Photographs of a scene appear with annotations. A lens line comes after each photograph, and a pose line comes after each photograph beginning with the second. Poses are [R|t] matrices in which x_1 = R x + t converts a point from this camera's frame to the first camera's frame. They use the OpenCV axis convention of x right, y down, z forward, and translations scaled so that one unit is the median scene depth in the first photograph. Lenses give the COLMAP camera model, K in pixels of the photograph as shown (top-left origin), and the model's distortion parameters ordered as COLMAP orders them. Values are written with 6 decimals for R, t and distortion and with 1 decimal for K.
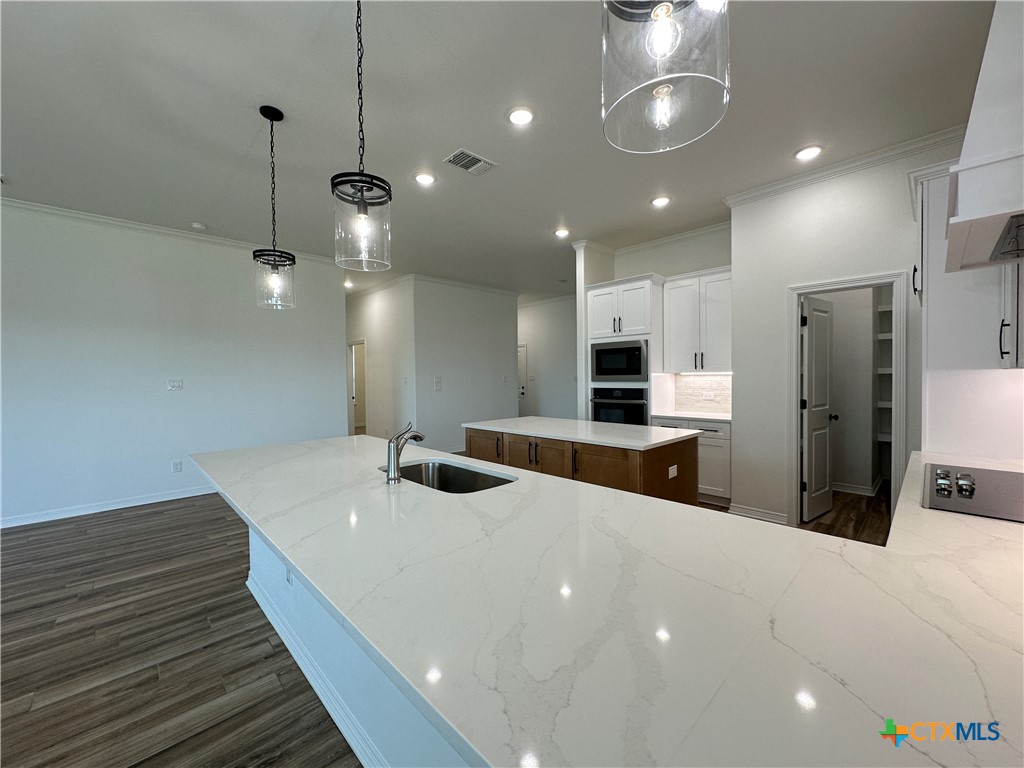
lens RADIAL K [[409.6, 0, 510.2], [0, 409.6, 384.4], [0, 0, 1]] dist [-0.003322, 0.000513]
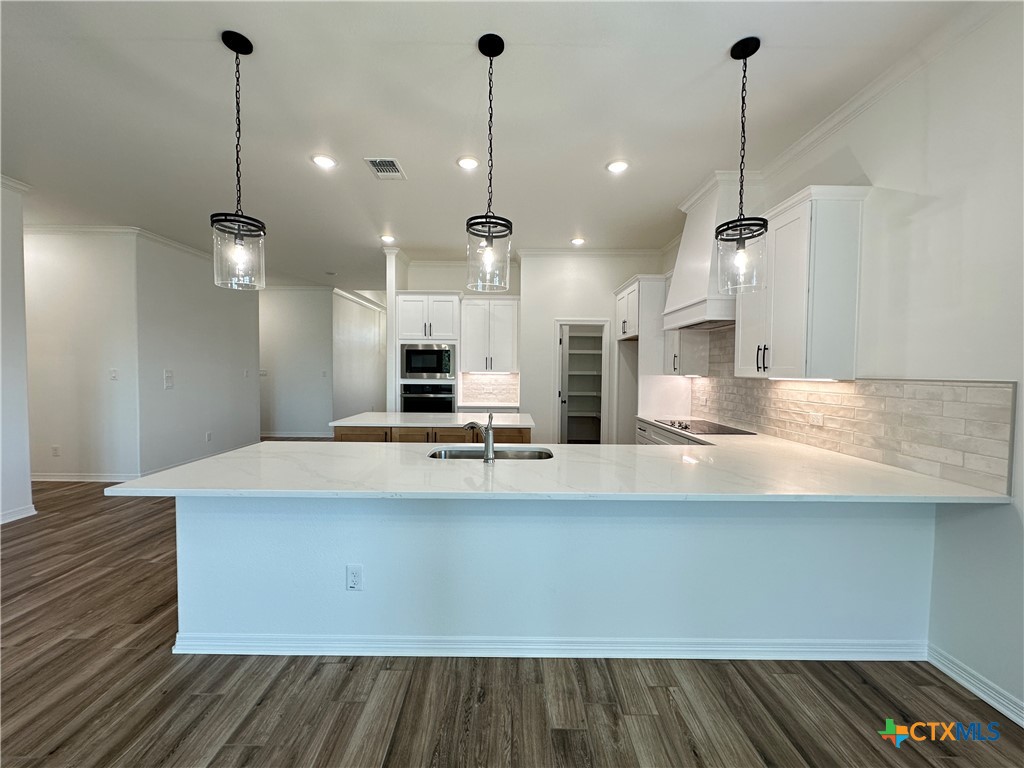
lens RADIAL K [[409.6, 0, 510.2], [0, 409.6, 384.4], [0, 0, 1]] dist [-0.003322, 0.000513]
pose [[0.690874, -0.005770, 0.722952, -0.637518], [-0.003182, 0.999934, 0.011021, -0.006333], [-0.722968, -0.009915, 0.690810, 0.047630]]
